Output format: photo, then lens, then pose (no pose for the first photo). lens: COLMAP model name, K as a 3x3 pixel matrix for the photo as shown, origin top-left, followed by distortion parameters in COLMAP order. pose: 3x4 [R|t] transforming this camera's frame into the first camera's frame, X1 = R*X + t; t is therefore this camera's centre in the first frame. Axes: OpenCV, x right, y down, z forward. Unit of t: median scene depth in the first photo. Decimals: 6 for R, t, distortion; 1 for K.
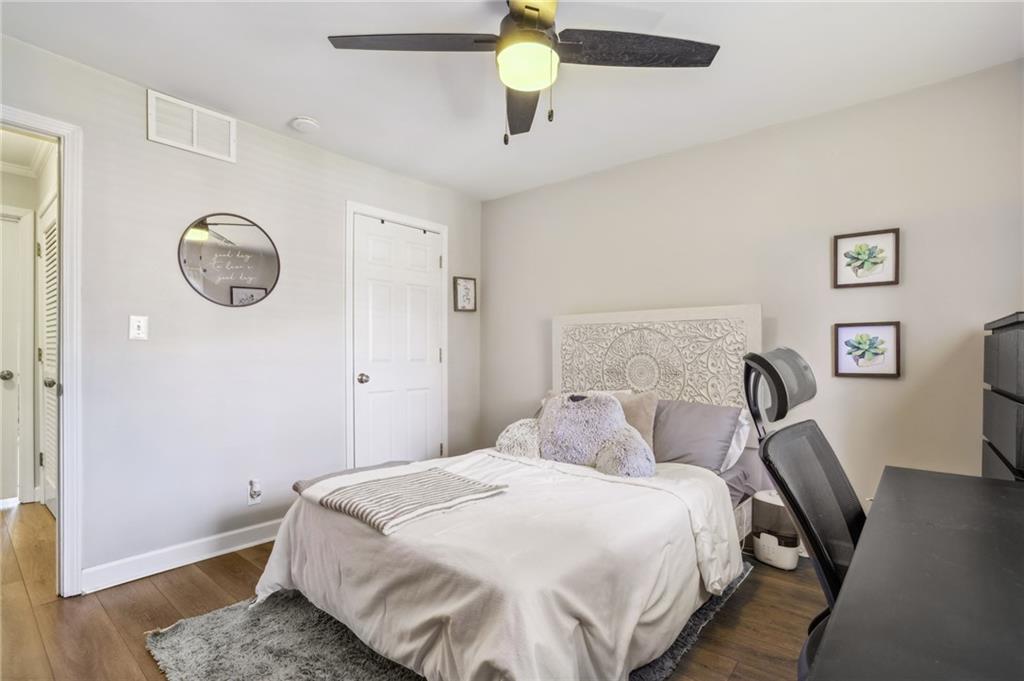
lens RADIAL K [[475.6, 0, 513.9], [0, 475.6, 358.4], [0, 0, 1]] dist [-0.021412, 0.000252]
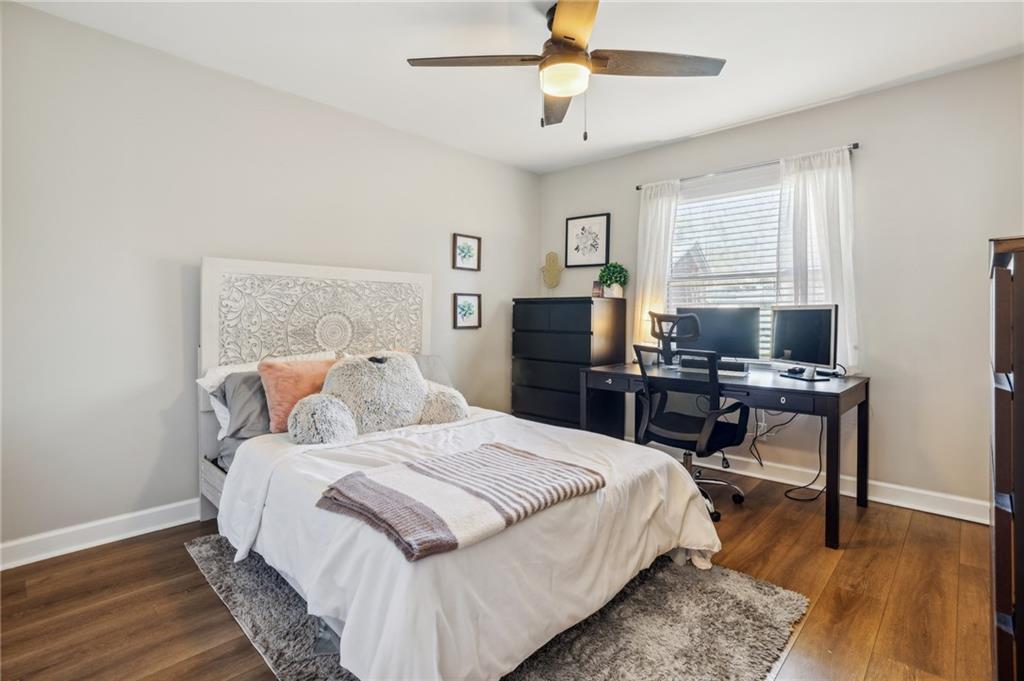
lens RADIAL K [[494.5, 0, 513.4], [0, 494.5, 315.2], [0, 0, 1]] dist [-0.000208, 0.000003]
pose [[0.083169, -0.000685, 0.996535, -0.761691], [0.003865, 0.999992, 0.000365, -0.003253], [-0.996528, 0.003821, 0.083171, 0.618838]]
